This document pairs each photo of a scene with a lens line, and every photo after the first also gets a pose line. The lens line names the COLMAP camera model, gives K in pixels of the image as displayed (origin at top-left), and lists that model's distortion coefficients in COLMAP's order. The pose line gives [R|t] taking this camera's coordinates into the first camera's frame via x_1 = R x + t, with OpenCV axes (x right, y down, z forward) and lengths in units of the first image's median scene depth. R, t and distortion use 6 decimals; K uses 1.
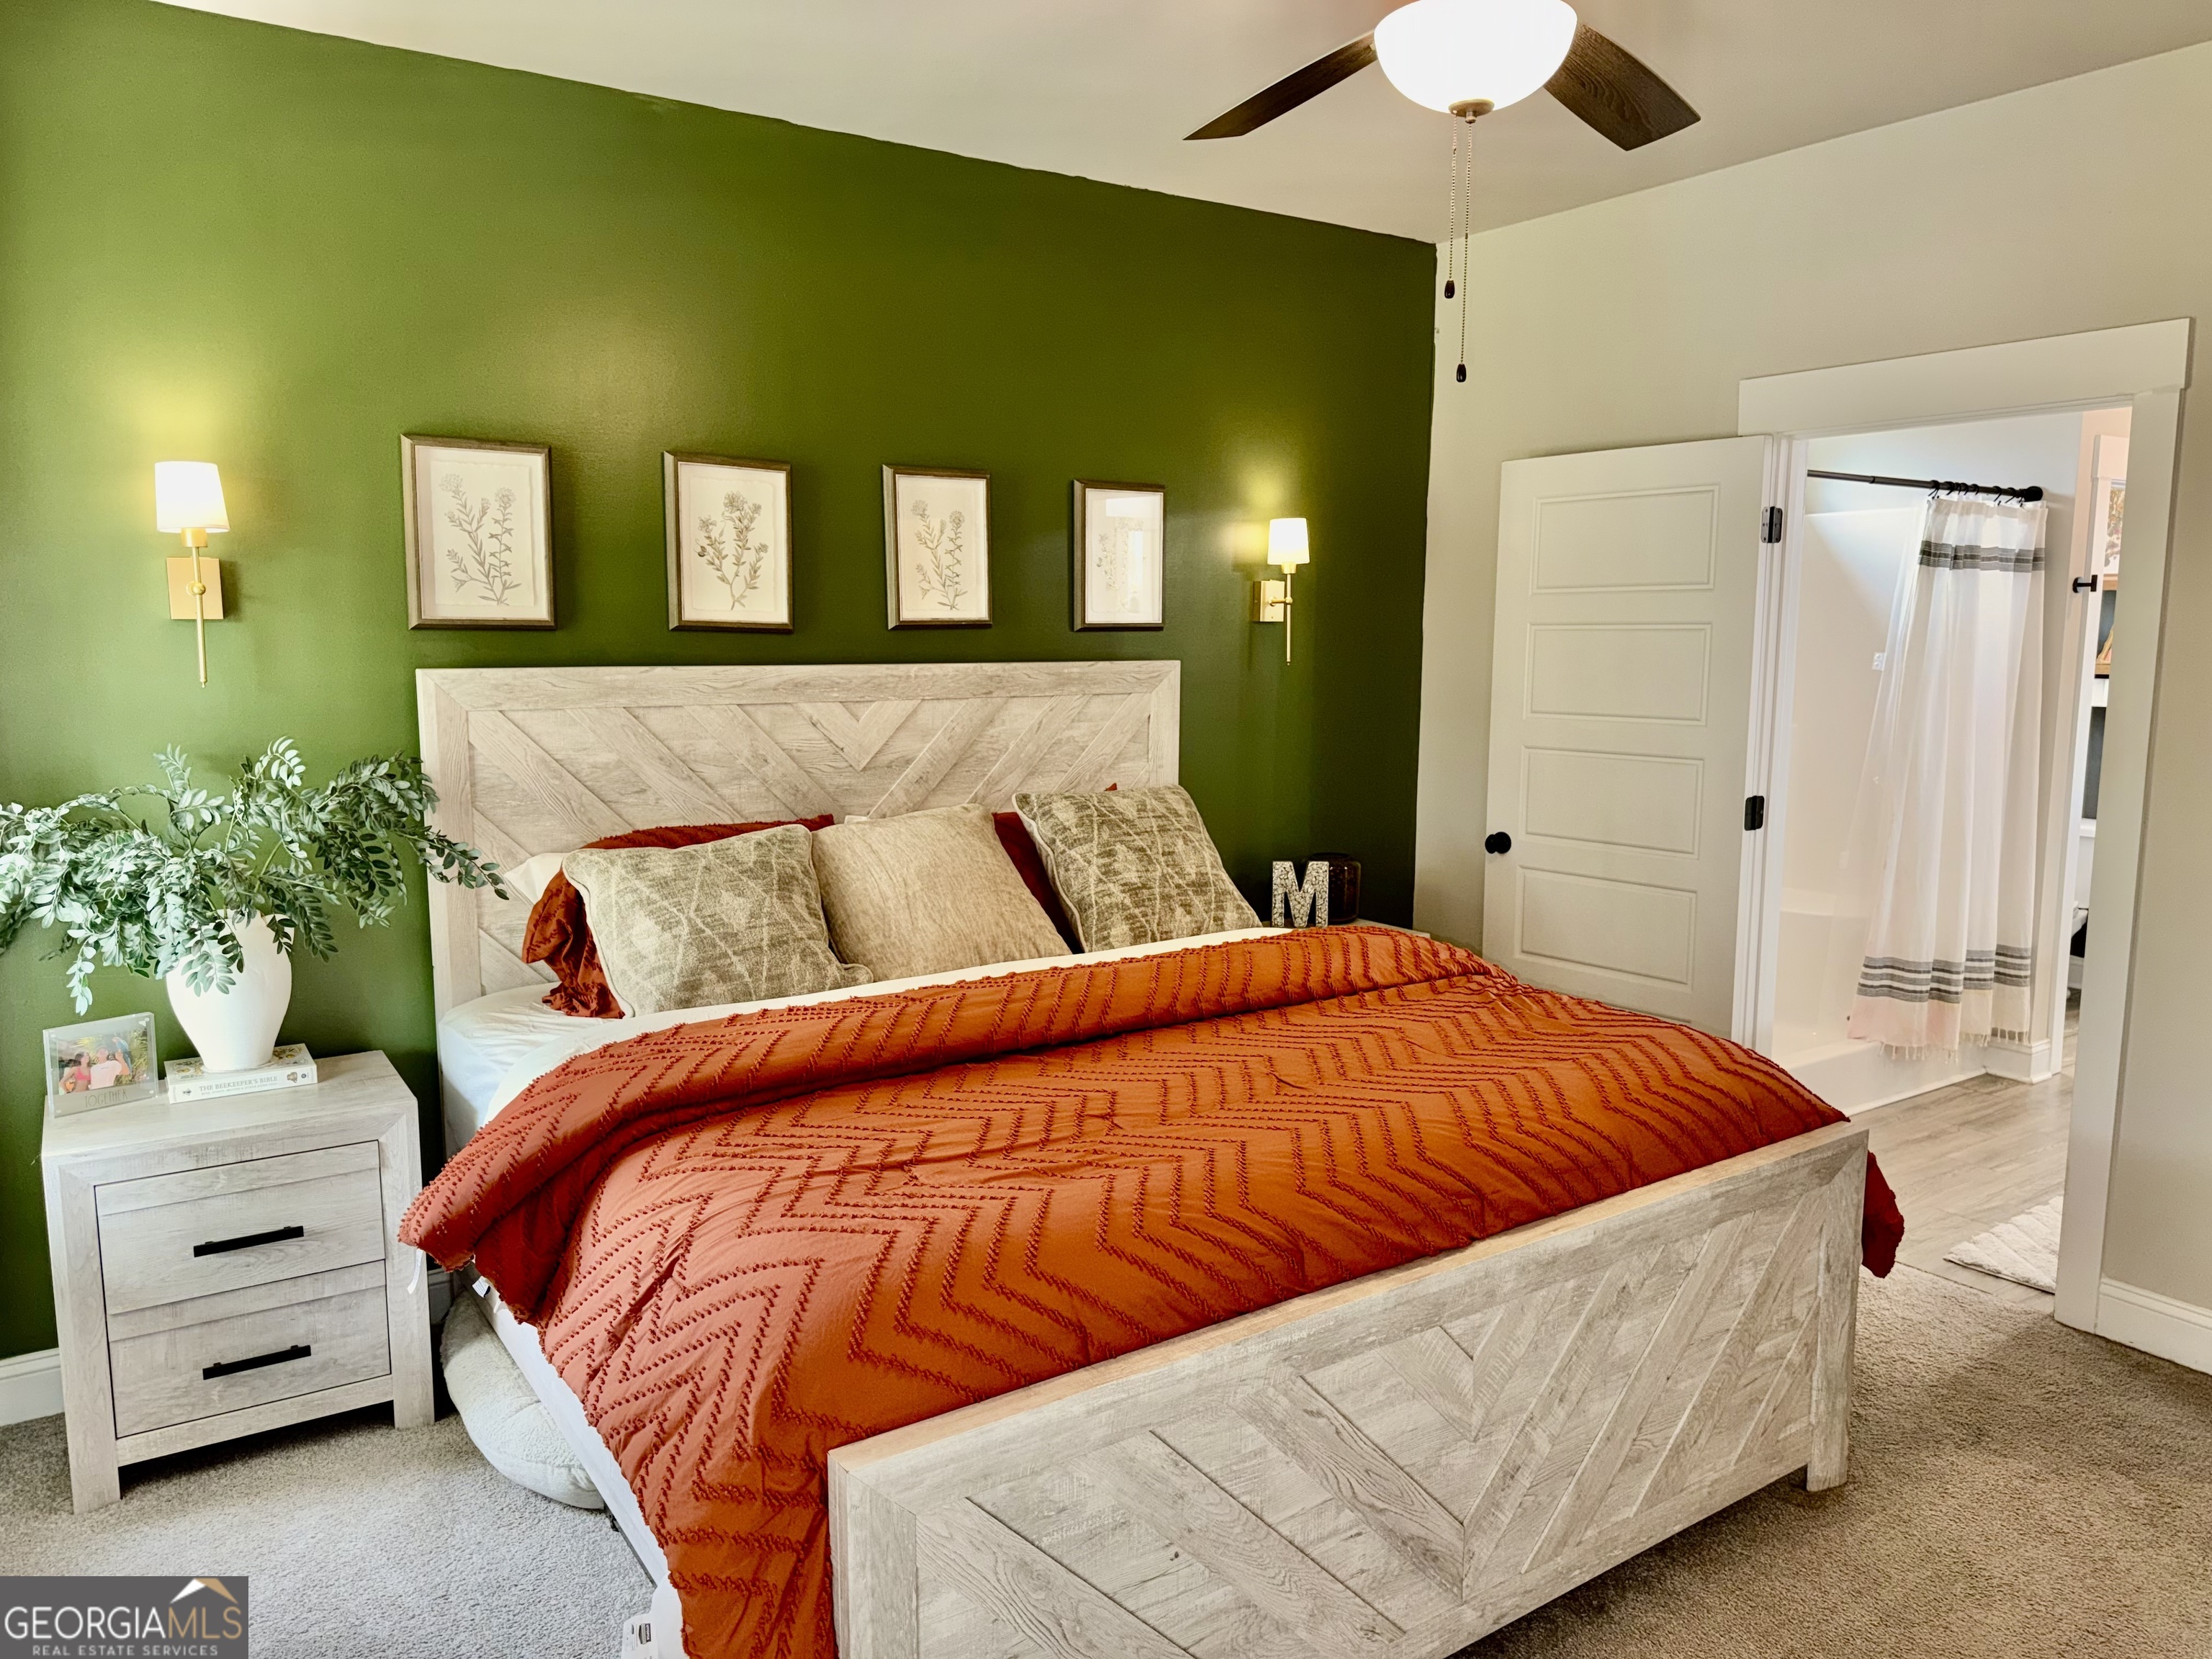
lens RADIAL K [[1564.0, 0, 1101.9], [0, 1564.0, 836.4], [0, 0, 1]] dist [0.054745, -0.055470]
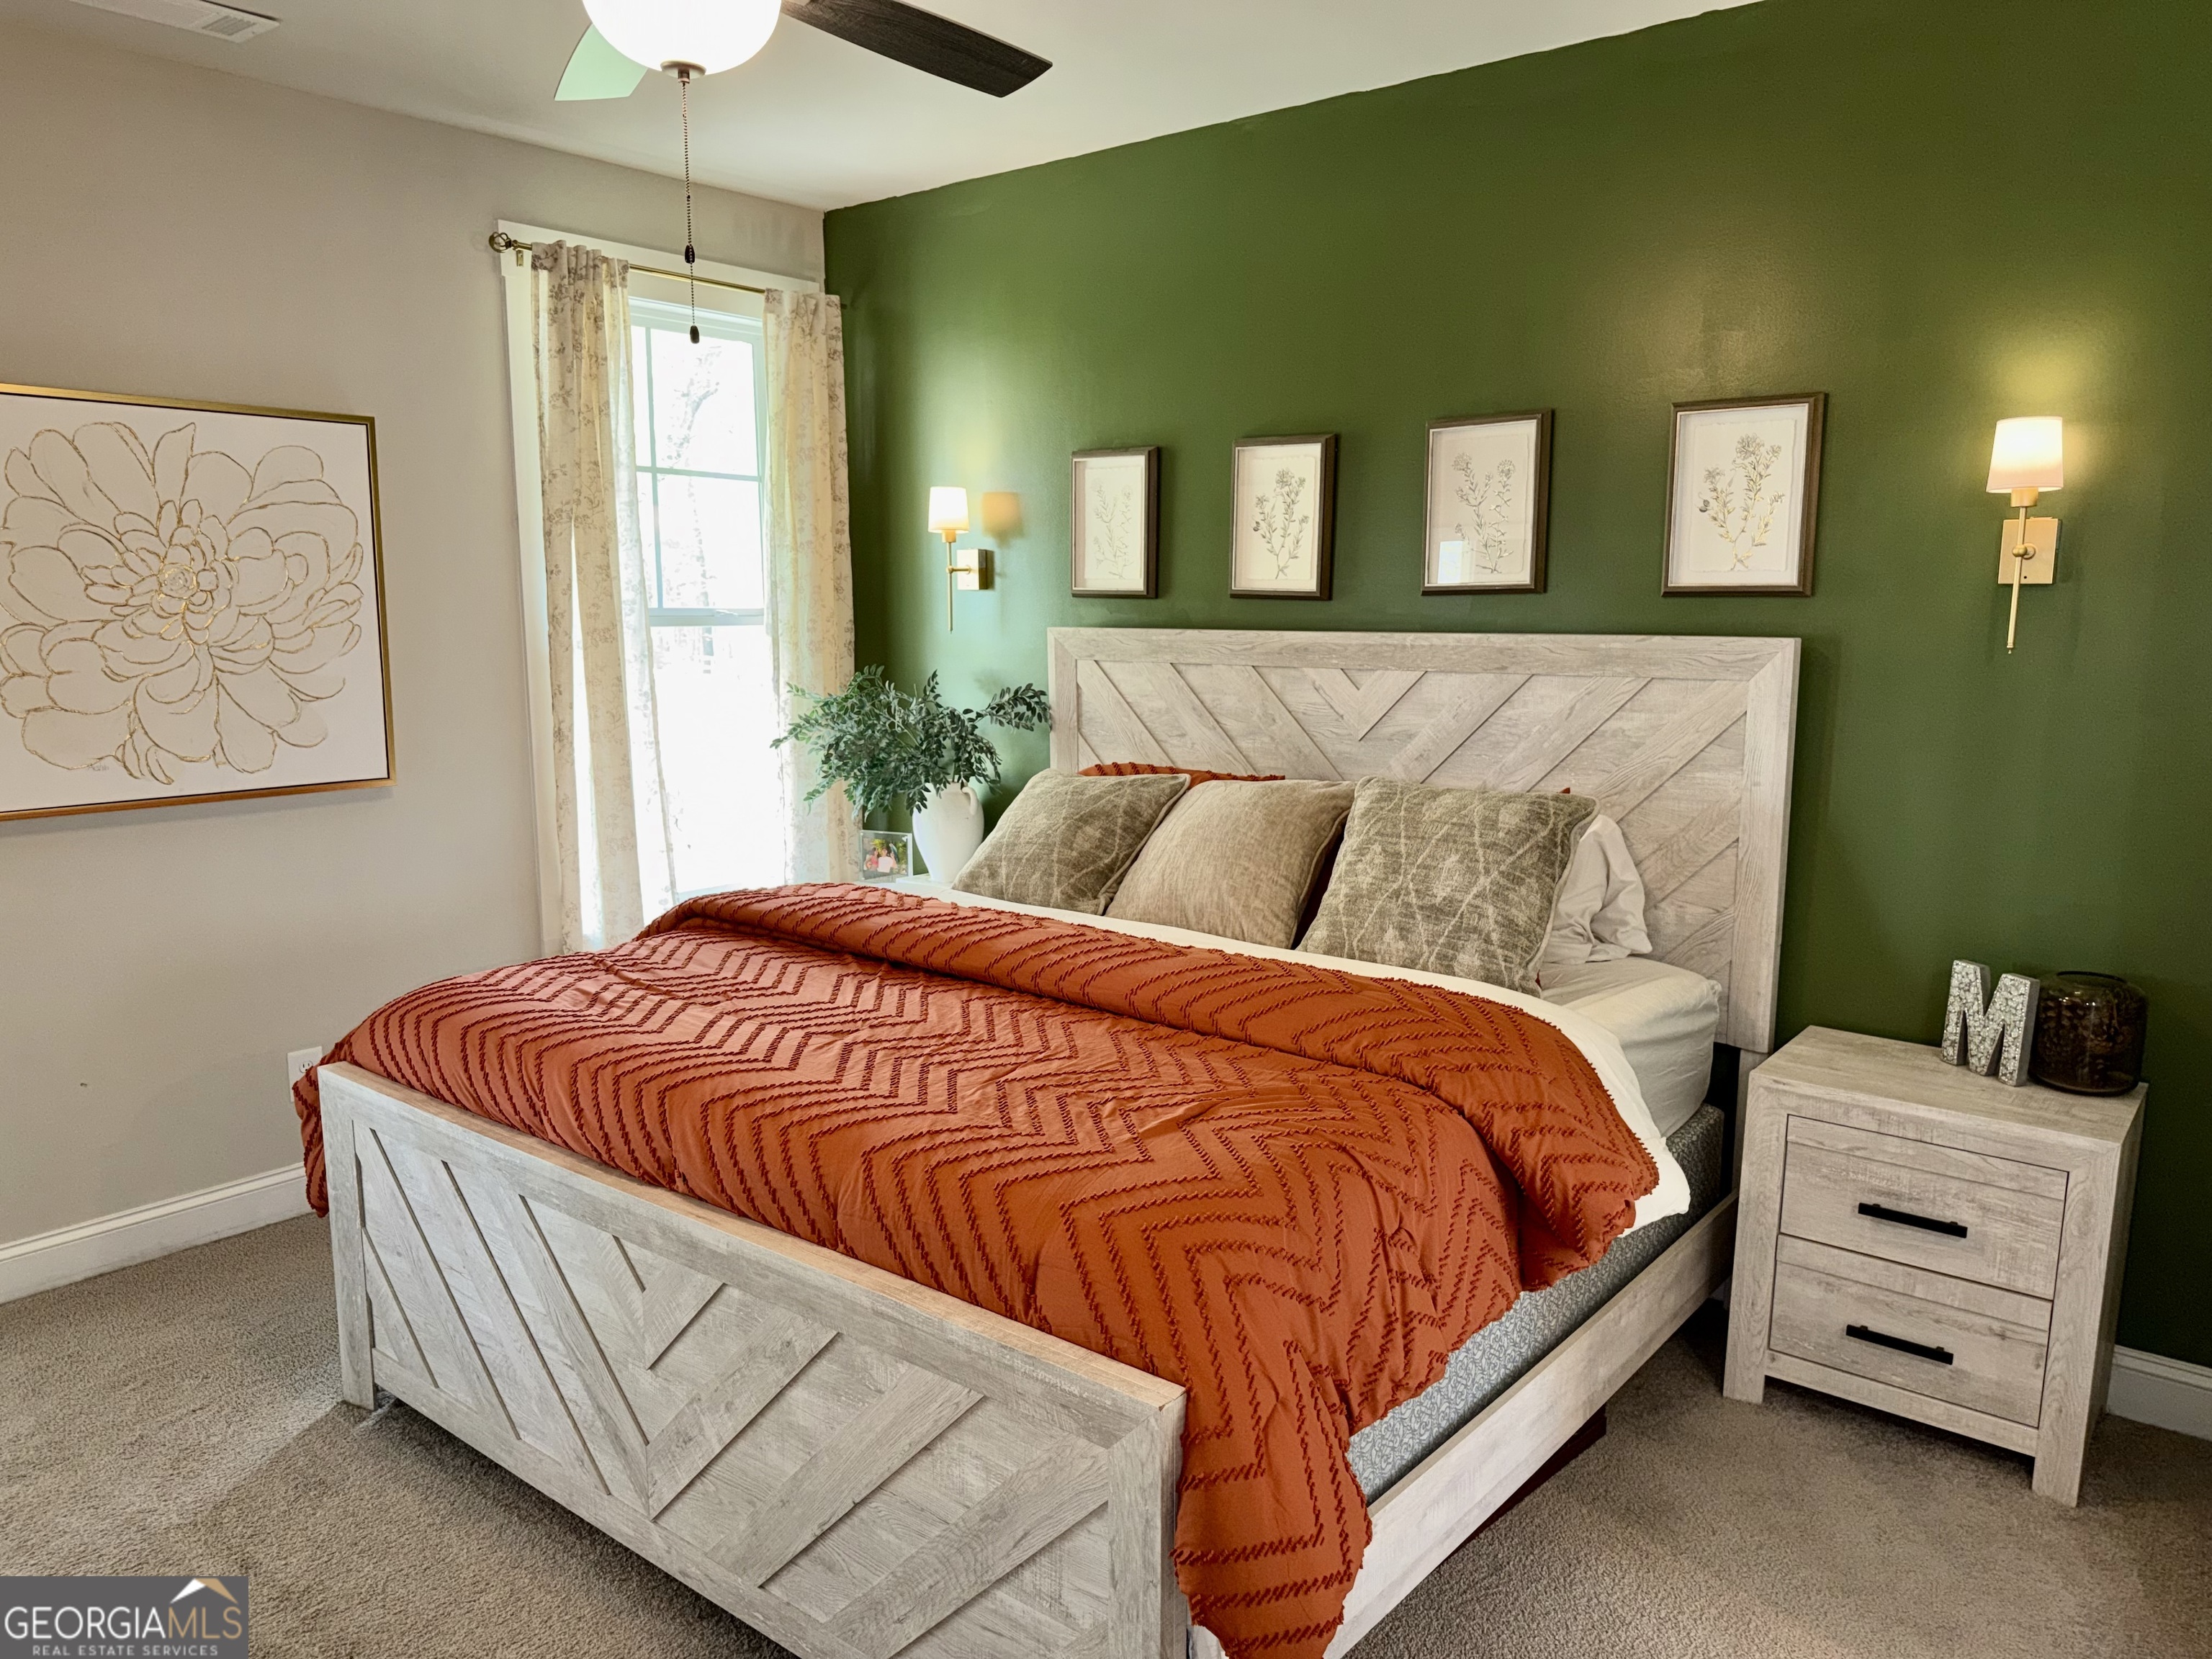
lens RADIAL K [[1564.0, 0, 1100.1], [0, 1564.0, 838.1], [0, 0, 1]] dist [0.054745, -0.055470]
pose [[0.265742, 0.150138, -0.952281, 0.775333], [-0.124379, 0.984882, 0.120569, -0.082034], [0.955987, 0.086403, 0.280399, 0.586937]]
